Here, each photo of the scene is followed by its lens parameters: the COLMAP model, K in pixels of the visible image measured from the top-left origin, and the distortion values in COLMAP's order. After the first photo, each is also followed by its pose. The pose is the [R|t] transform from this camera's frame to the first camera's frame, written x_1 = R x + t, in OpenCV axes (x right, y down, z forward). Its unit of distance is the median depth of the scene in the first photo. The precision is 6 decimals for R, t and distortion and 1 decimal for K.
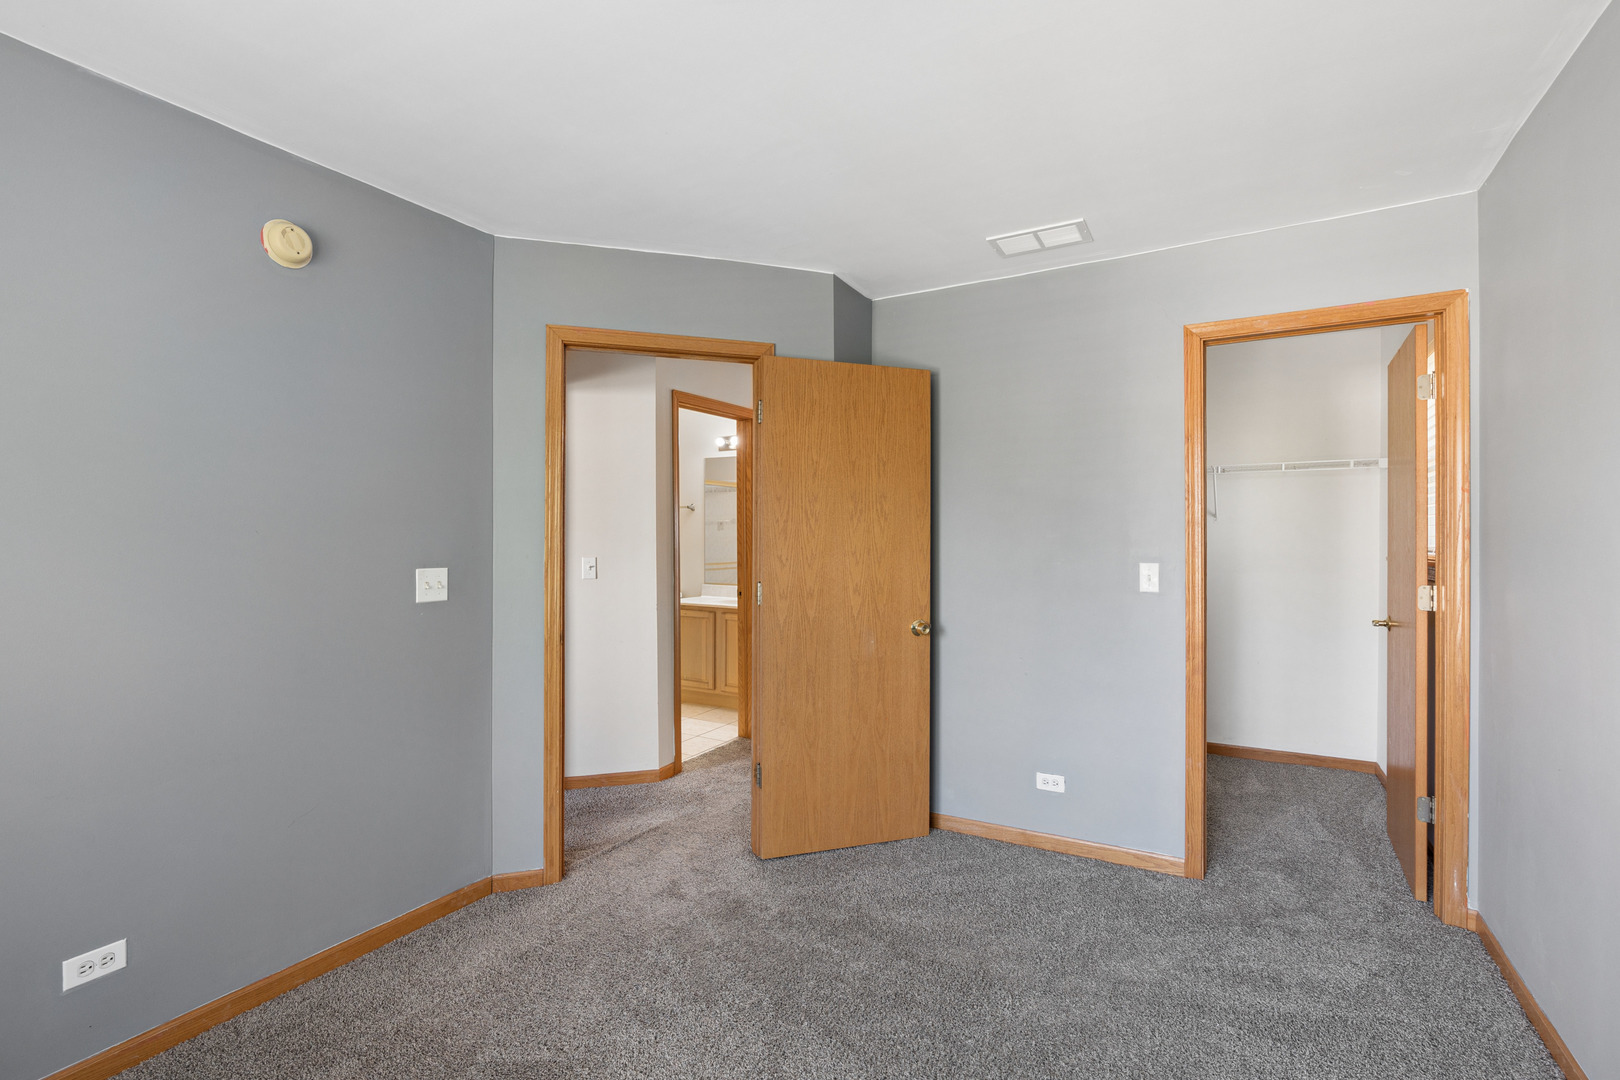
lens RADIAL K [[751.1, 0, 811.5], [0, 751.1, 533.6], [0, 0, 1]] dist [-0.003609, 0.003722]
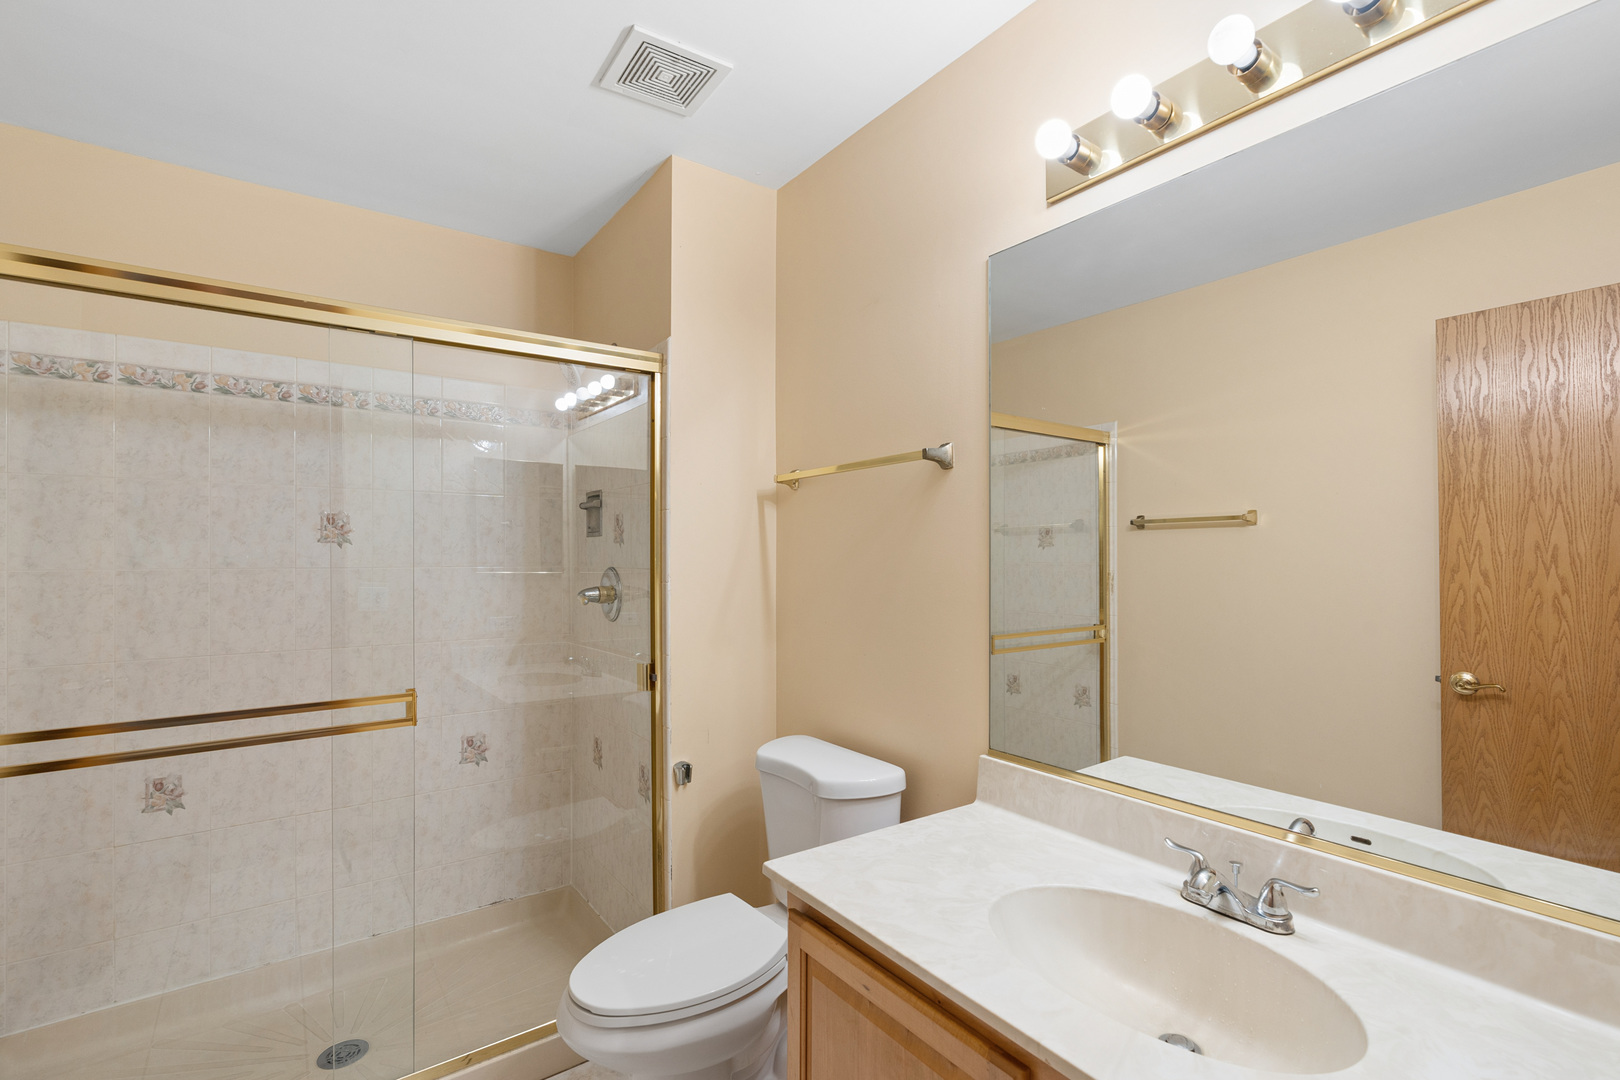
lens RADIAL K [[751.1, 0, 809.4], [0, 751.1, 546.0], [0, 0, 1]] dist [-0.003609, 0.003722]
pose [[0.913950, -0.005210, -0.405794, -0.094002], [-0.000068, 0.999916, -0.012992, -0.000491], [0.405827, 0.011902, 0.913872, 0.737472]]
